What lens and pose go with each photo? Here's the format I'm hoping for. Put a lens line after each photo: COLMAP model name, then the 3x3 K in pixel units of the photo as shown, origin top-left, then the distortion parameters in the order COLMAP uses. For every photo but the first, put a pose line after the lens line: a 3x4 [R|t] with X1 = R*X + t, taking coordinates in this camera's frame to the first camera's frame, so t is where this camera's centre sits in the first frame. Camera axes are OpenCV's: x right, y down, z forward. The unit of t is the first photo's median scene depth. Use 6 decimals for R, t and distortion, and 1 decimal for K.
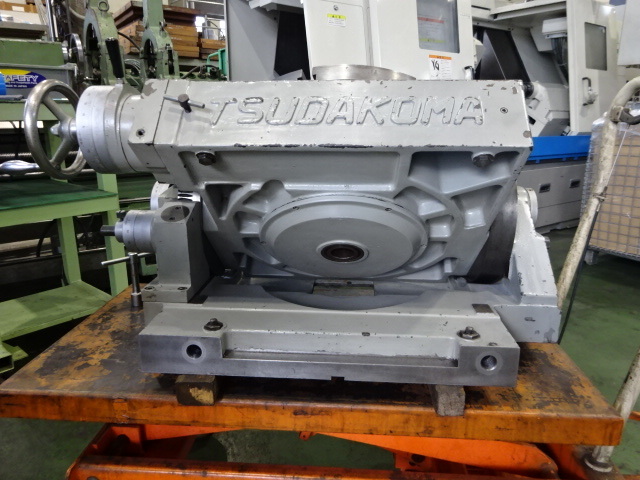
lens RADIAL K [[470.7, 0, 317.9], [0, 470.7, 241.9], [0, 0, 1]] dist [0.021843, -0.036753]
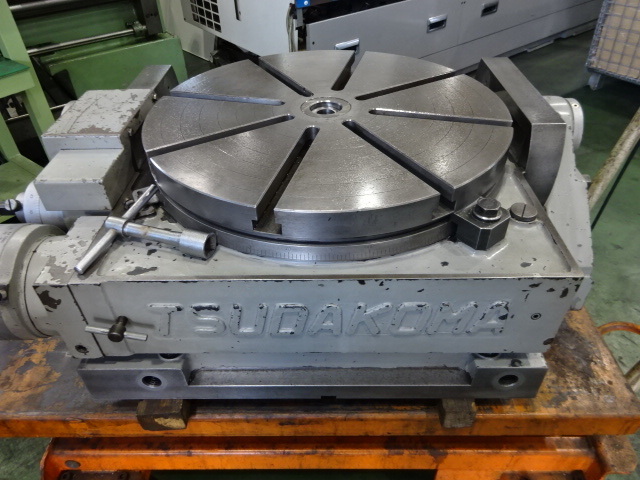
lens RADIAL K [[470.7, 0, 317.9], [0, 470.7, 241.9], [0, 0, 1]] dist [0.021843, -0.036753]
pose [[0.997862, -0.056326, 0.033144, 0.010260], [0.037649, 0.909972, 0.412956, -0.305636], [-0.053420, -0.410825, 0.910148, 0.333817]]
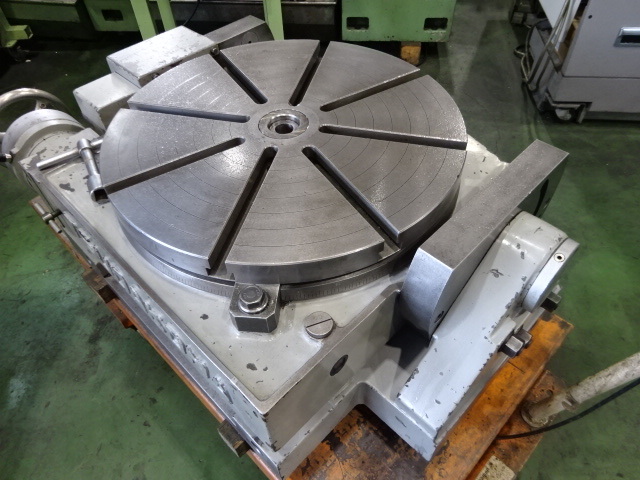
lens RADIAL K [[470.7, 0, 317.9], [0, 470.7, 241.9], [0, 0, 1]] dist [0.021843, -0.036753]
pose [[0.758062, 0.475251, -0.446630, 0.613104], [-0.135143, 0.784428, 0.605318, -0.538116], [0.638027, -0.398510, 0.658872, 0.614532]]
